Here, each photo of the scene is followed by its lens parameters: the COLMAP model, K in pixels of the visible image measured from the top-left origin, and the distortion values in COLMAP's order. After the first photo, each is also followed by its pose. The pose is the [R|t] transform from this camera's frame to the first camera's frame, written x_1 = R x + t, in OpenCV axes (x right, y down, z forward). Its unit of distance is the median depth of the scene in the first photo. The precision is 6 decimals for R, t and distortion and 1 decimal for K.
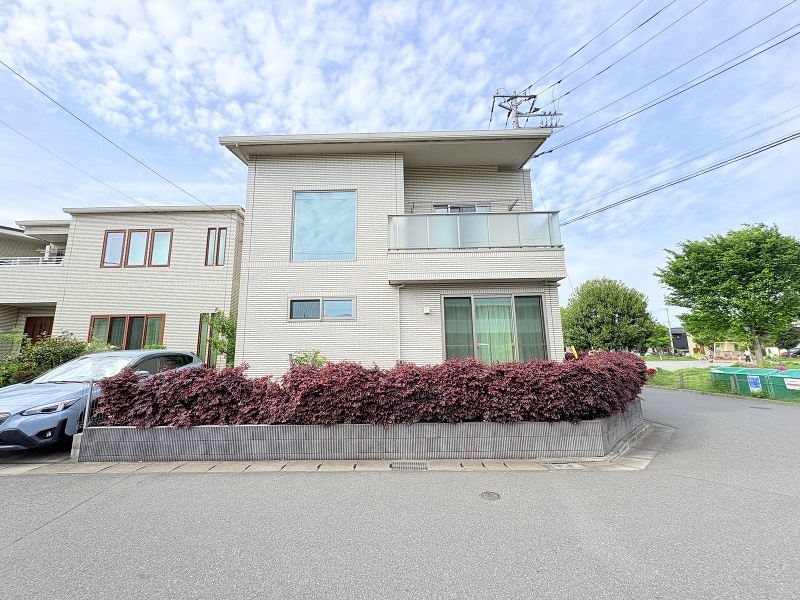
lens RADIAL K [[294.7, 0, 382.2], [0, 294.7, 301.4], [0, 0, 1]] dist [-0.000909, 0.000050]
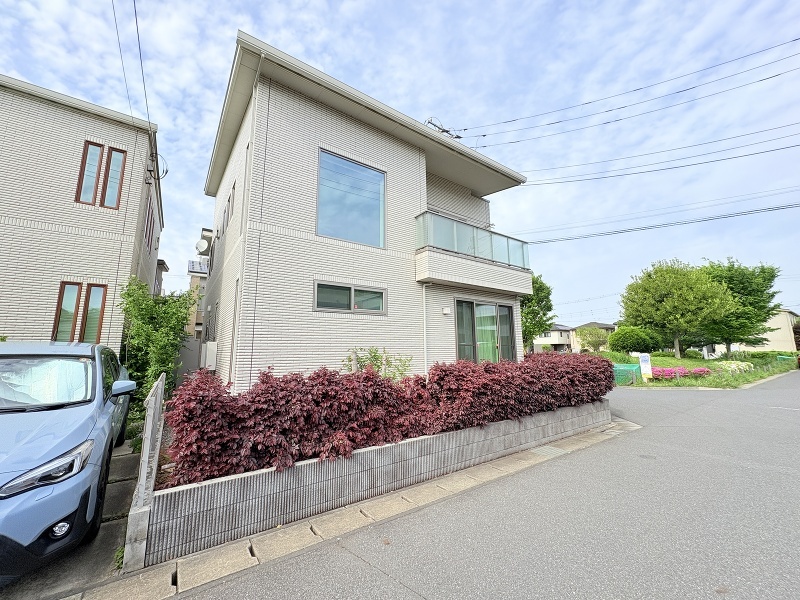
lens RADIAL K [[301.3, 0, 400.0], [0, 301.3, 300.0], [0, 0, 1]] dist [0.000365, -0.000017]
pose [[0.826474, 0.101712, 0.553711, -0.679430], [-0.100425, 0.994405, -0.032768, 0.050934], [-0.553946, -0.028525, 0.832064, 0.242114]]
